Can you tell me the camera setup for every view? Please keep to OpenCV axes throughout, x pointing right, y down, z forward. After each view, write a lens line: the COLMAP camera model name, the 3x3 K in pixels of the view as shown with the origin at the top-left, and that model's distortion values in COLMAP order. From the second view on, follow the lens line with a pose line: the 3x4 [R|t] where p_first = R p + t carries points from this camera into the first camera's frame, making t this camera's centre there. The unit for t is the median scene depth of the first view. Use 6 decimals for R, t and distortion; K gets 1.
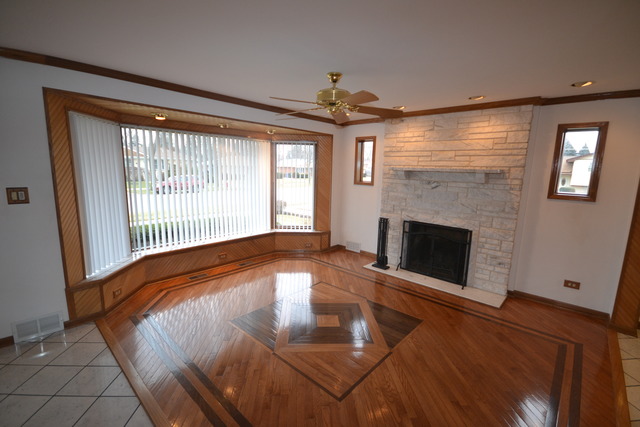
lens RADIAL K [[286.9, 0, 320.0], [0, 286.9, 213.5], [0, 0, 1]] dist [-0.001385, -0.000579]
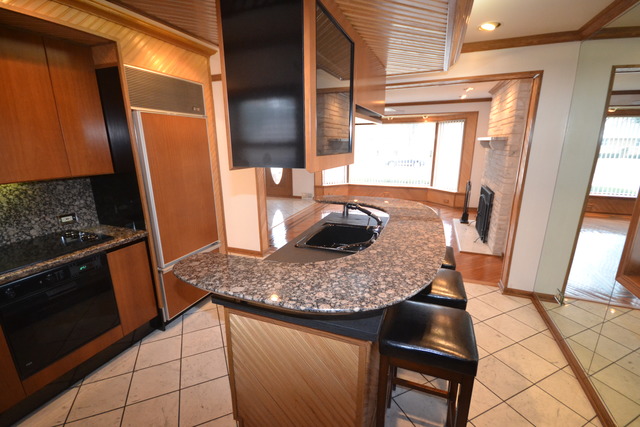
lens RADIAL K [[283.3, 0, 318.3], [0, 283.3, 216.2], [0, 0, 1]] dist [0.009819, -0.000074]
pose [[0.359128, 0.207560, -0.909915, 1.224933], [-0.130218, 0.976563, 0.171369, 0.042630], [0.924159, 0.056944, 0.377739, -0.036164]]
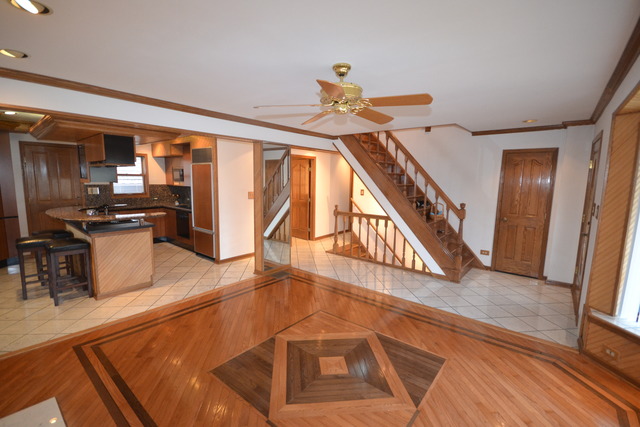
lens RADIAL K [[285.7, 0, 318.8], [0, 285.7, 215.2], [0, 0, 1]] dist [-0.002138, -0.000536]
pose [[-0.997802, -0.033473, -0.057182, 0.095970], [-0.048336, 0.958004, 0.282652, -0.191847], [0.045320, 0.284794, -0.957517, 1.219600]]
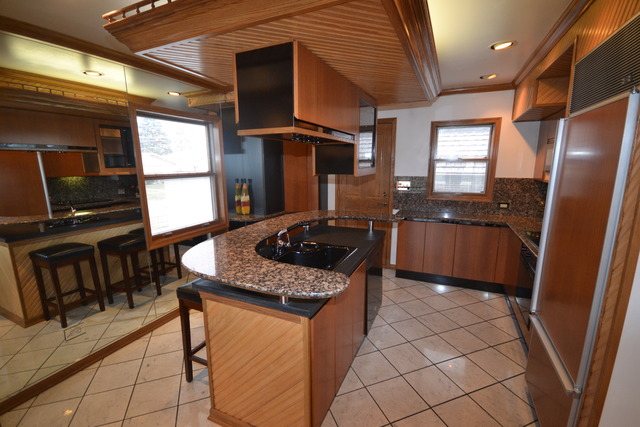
lens RADIAL K [[283.3, 0, 318.3], [0, 283.3, 216.2], [0, 0, 1]] dist [0.009819, -0.000074]
pose [[-0.305585, -0.198675, 0.931207, 0.329652], [0.148478, 0.956082, 0.252706, -0.034044], [-0.940517, 0.215487, -0.262666, 0.303729]]
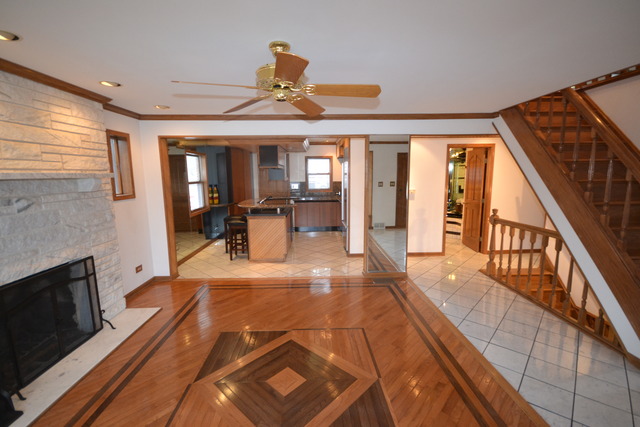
lens RADIAL K [[285.7, 0, 318.8], [0, 285.7, 215.2], [0, 0, 1]] dist [-0.002138, -0.000536]
pose [[-0.693094, -0.118496, 0.711041, -0.370541], [0.109488, 0.957647, 0.266317, -0.162628], [-0.712484, 0.262433, -0.650765, 0.964243]]
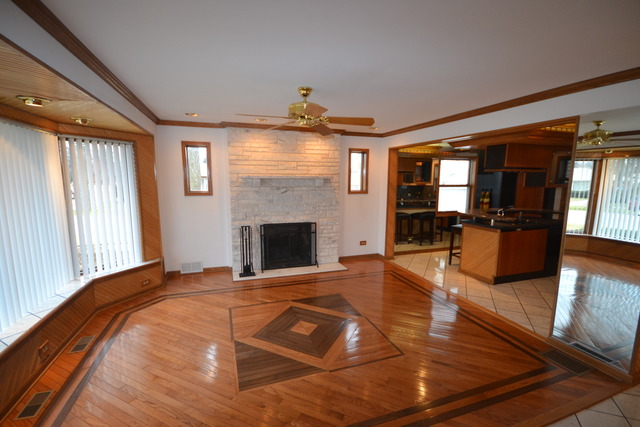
lens RADIAL K [[285.7, 0, 318.8], [0, 285.7, 215.2], [0, 0, 1]] dist [-0.002138, -0.000536]
pose [[0.476161, -0.135312, 0.868885, -0.569589], [0.145297, 0.986615, 0.074021, -0.064306], [-0.867271, 0.091000, 0.489448, 0.312801]]
